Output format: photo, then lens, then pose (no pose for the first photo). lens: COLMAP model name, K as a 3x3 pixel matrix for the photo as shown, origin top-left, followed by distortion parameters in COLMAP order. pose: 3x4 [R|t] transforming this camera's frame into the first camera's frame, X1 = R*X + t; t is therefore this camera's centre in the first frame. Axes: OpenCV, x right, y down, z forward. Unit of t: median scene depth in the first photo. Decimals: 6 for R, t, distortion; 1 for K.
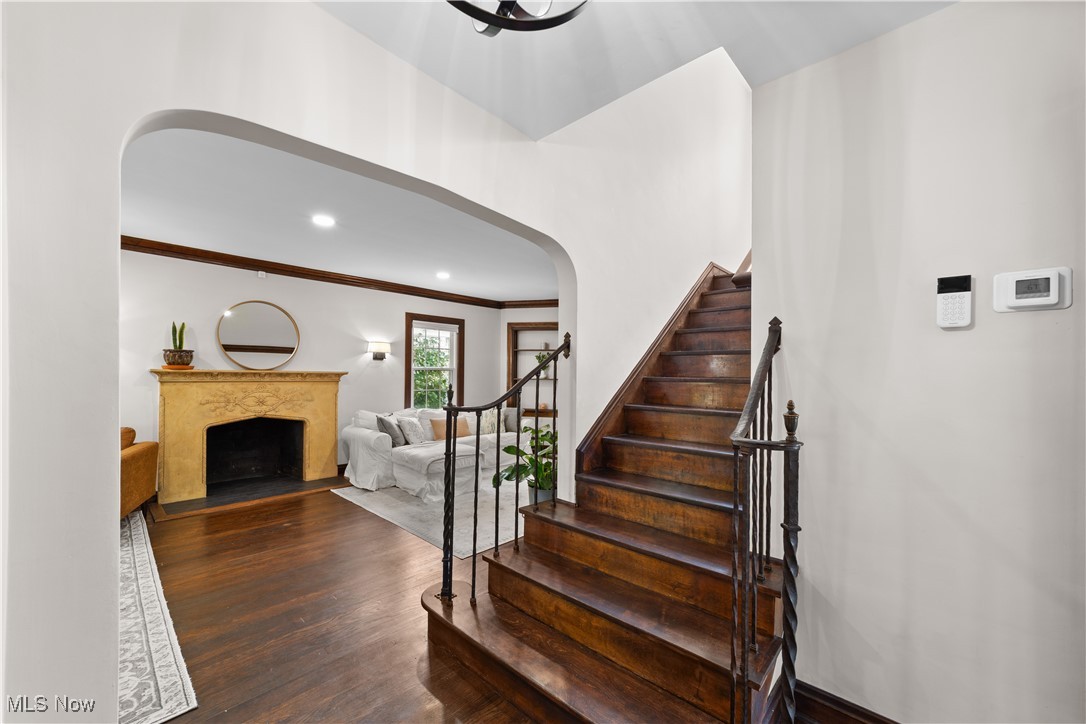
lens RADIAL K [[428.4, 0, 542.1], [0, 428.4, 366.1], [0, 0, 1]] dist [-0.000246, 0.000035]
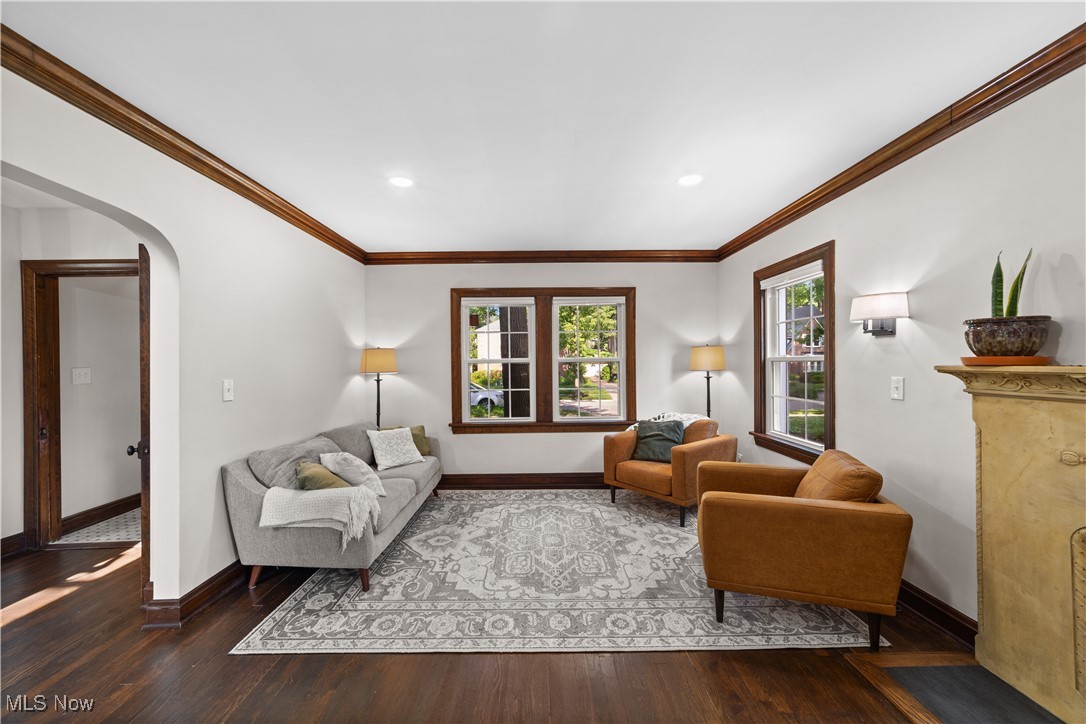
lens RADIAL K [[428.4, 0, 542.1], [0, 428.4, 366.1], [0, 0, 1]] dist [-0.000246, 0.000035]
pose [[-0.719729, 0.008333, -0.694205, -0.248053], [0.014781, 0.999885, -0.003322, 0.003332], [0.694097, -0.012652, -0.719770, 1.005139]]
